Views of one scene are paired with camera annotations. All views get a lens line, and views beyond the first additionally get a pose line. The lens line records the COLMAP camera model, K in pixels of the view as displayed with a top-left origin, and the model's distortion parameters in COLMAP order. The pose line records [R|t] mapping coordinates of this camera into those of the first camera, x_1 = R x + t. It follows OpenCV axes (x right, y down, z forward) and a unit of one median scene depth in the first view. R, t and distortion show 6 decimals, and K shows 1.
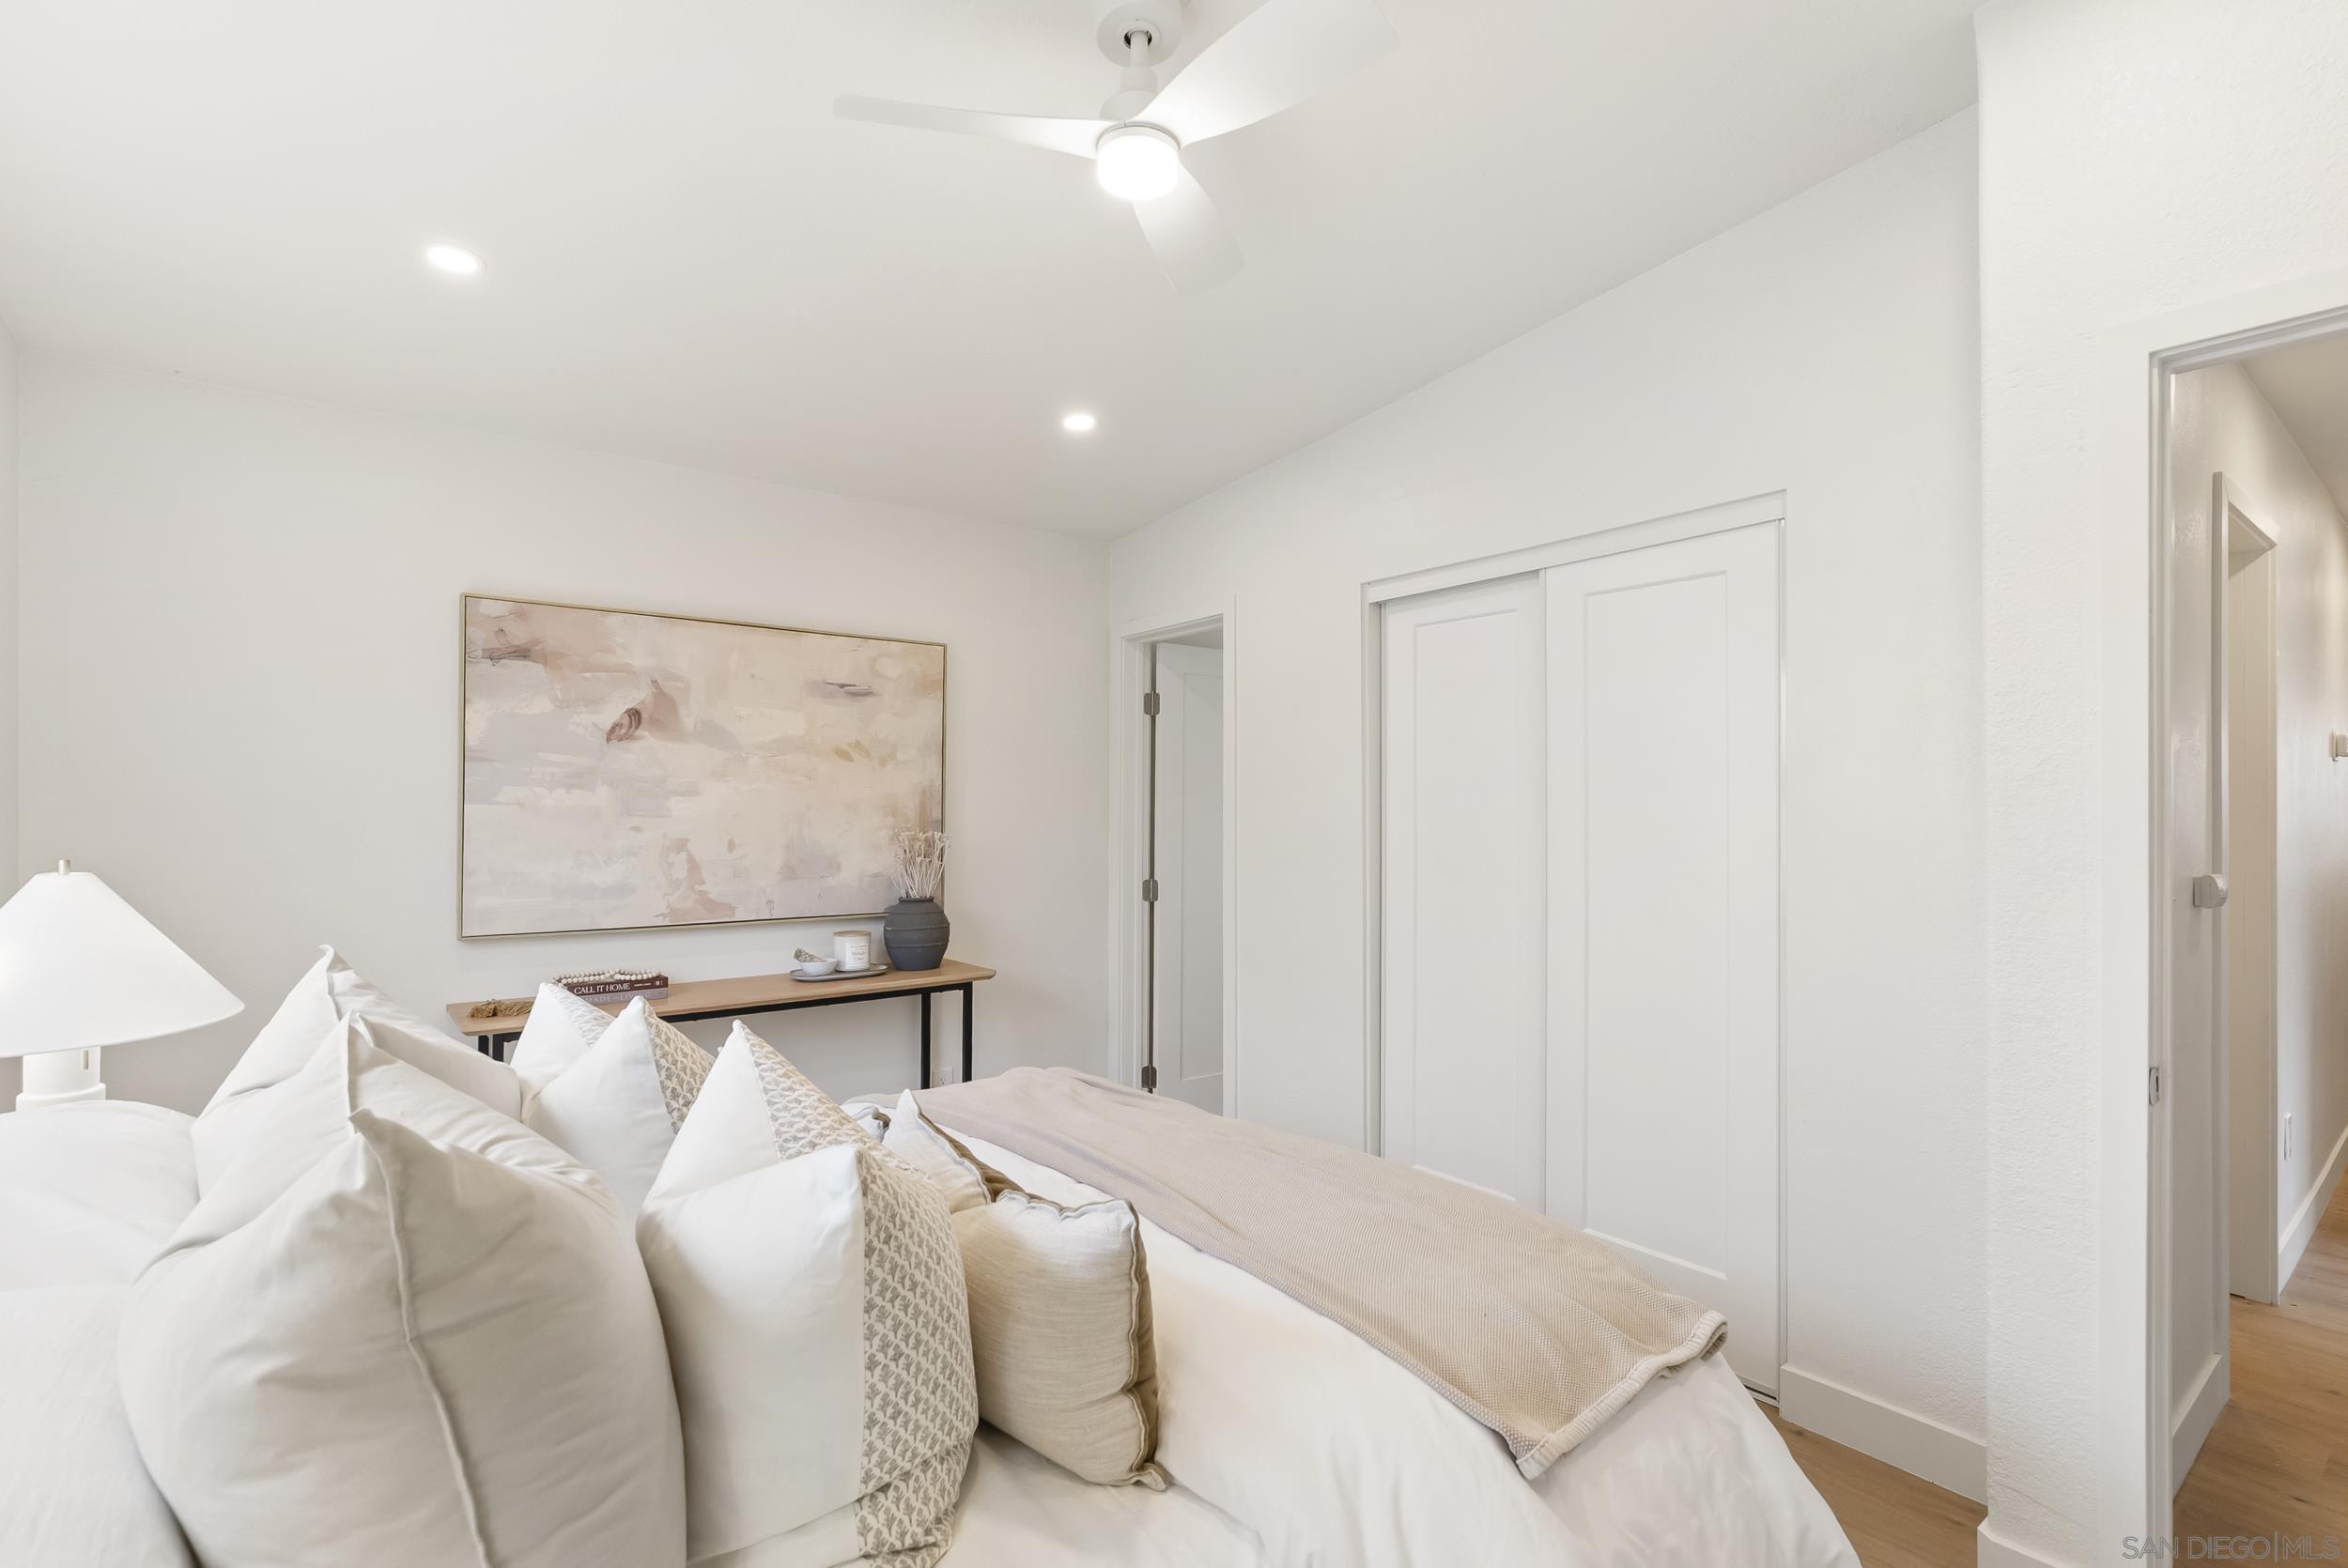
lens RADIAL K [[1090.5, 0, 1176.2], [0, 1090.5, 794.0], [0, 0, 1]] dist [-0.001527, -0.000281]
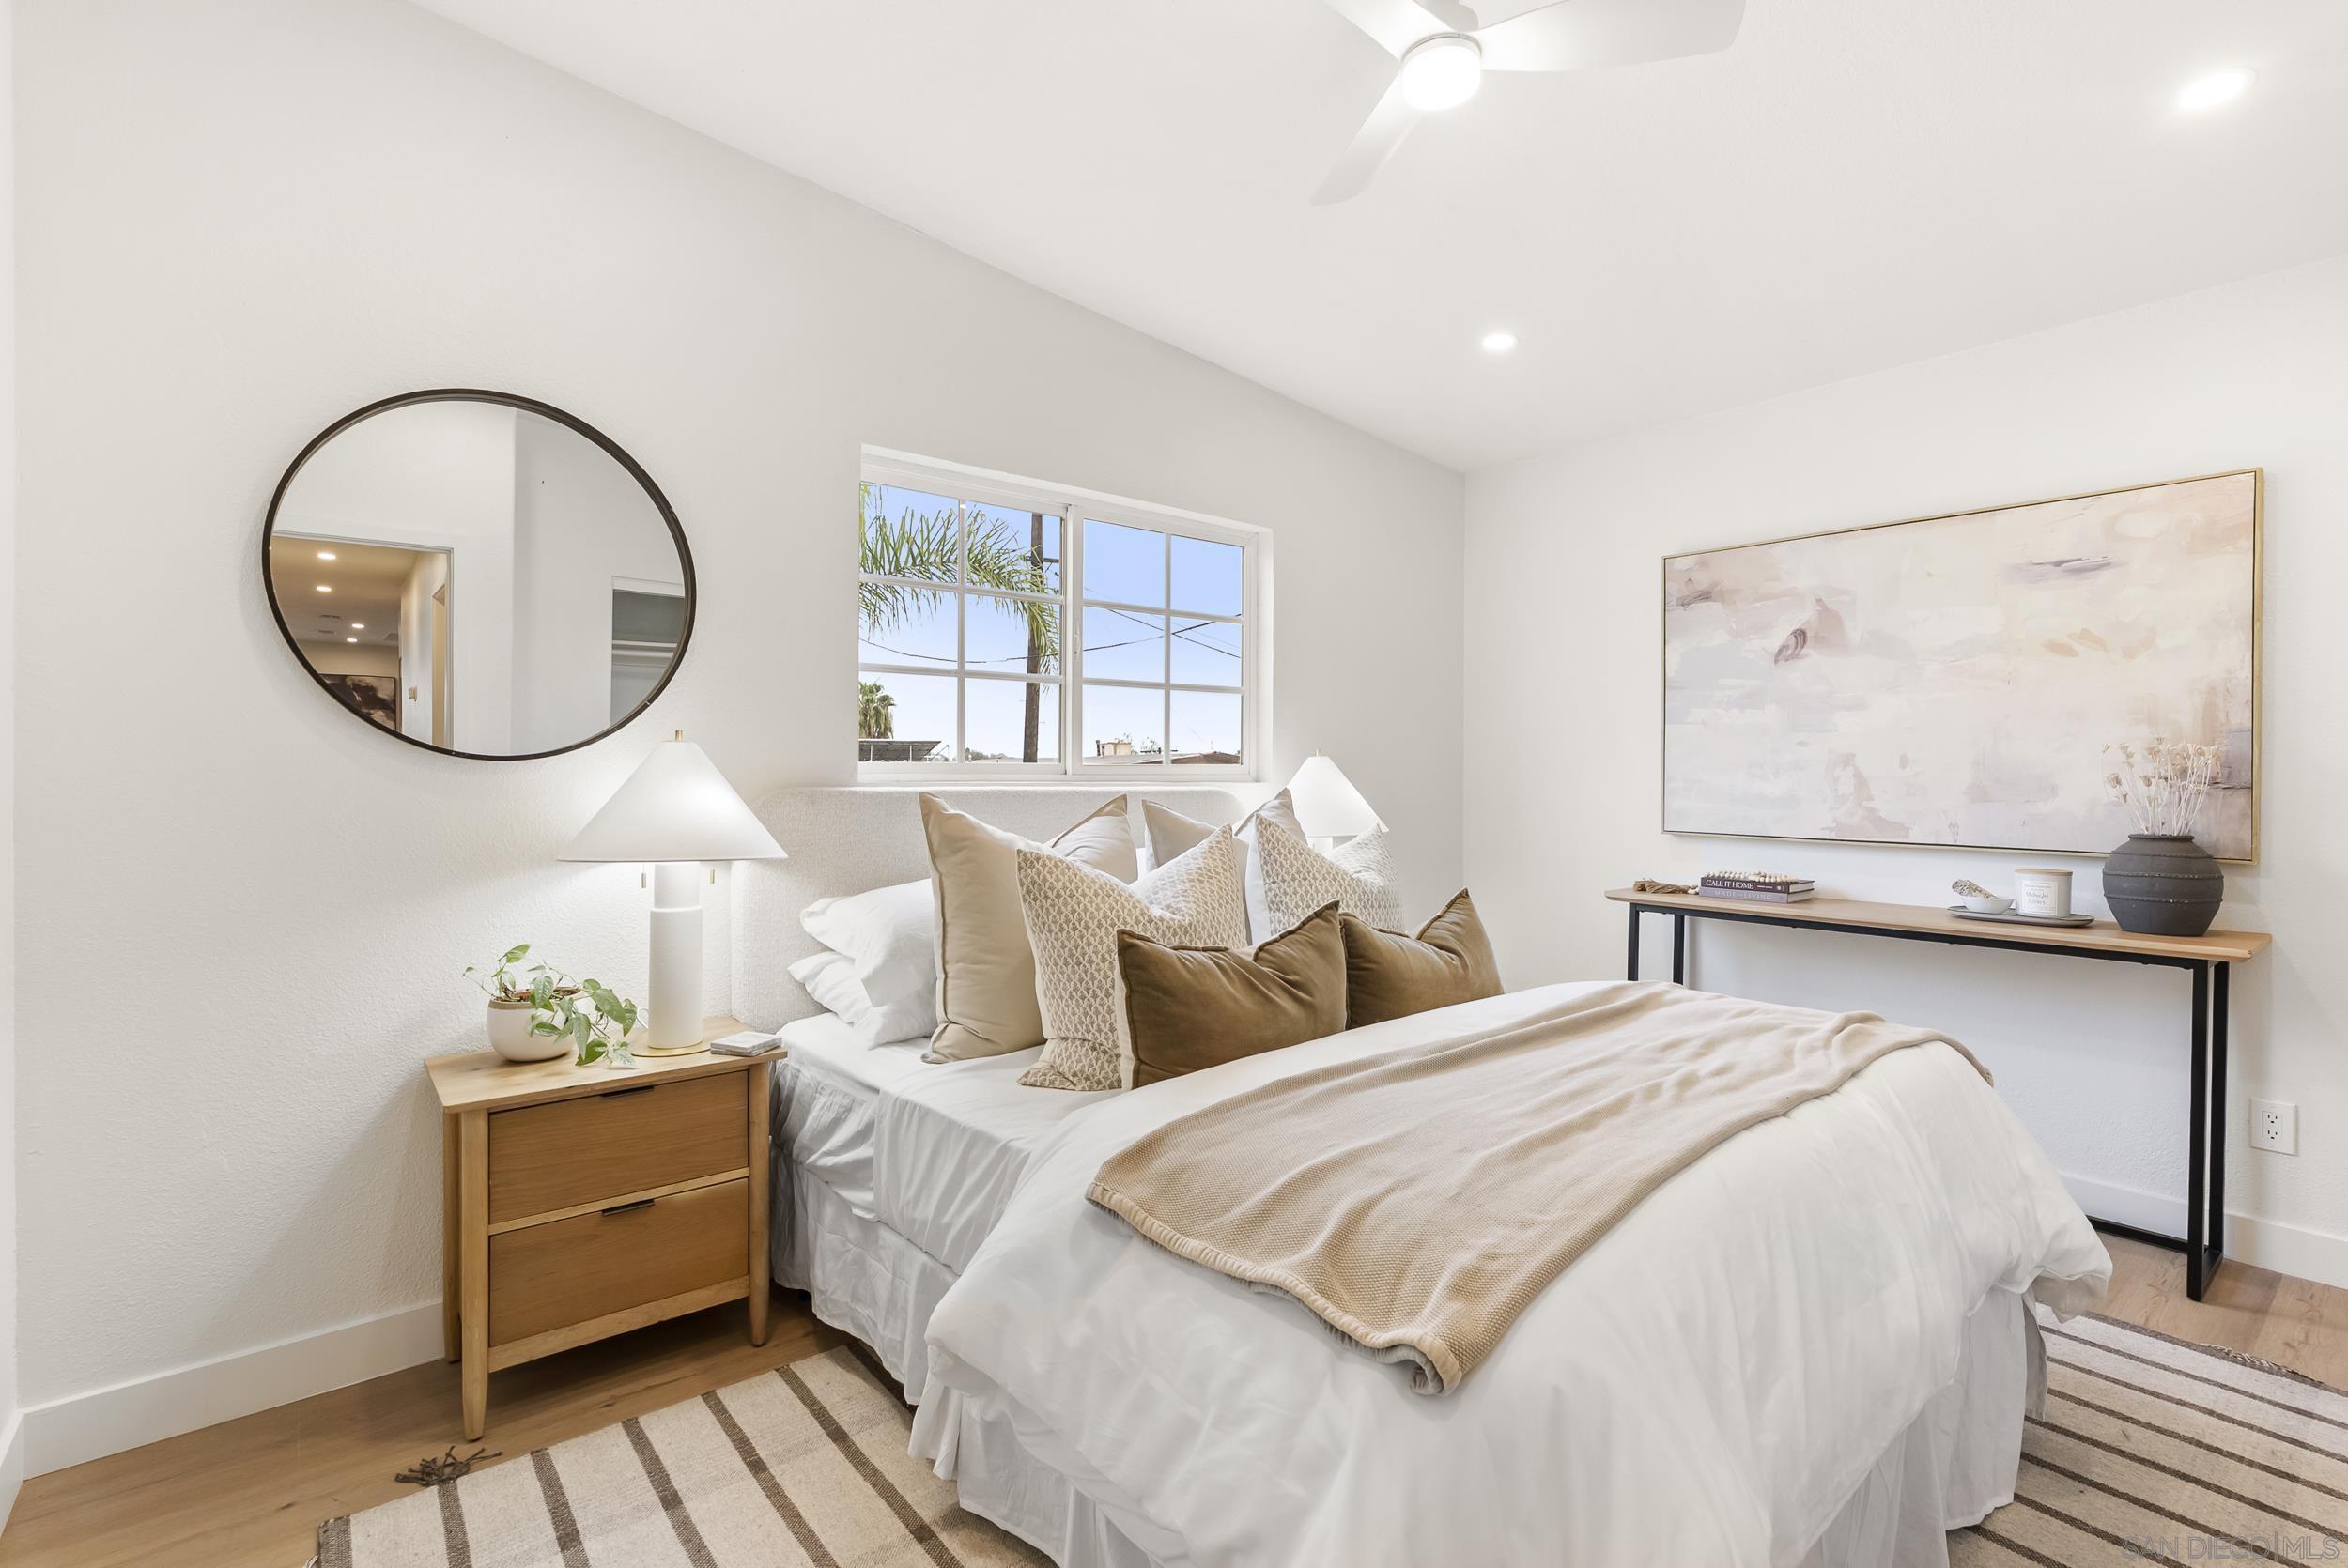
lens RADIAL K [[1090.5, 0, 1176.2], [0, 1090.5, 794.0], [0, 0, 1]] dist [-0.001527, -0.000281]
pose [[0.008763, 0.022326, -0.999712, 0.537461], [0.011840, 0.999678, 0.022429, 0.048531], [0.999892, -0.012033, 0.008496, 0.379989]]
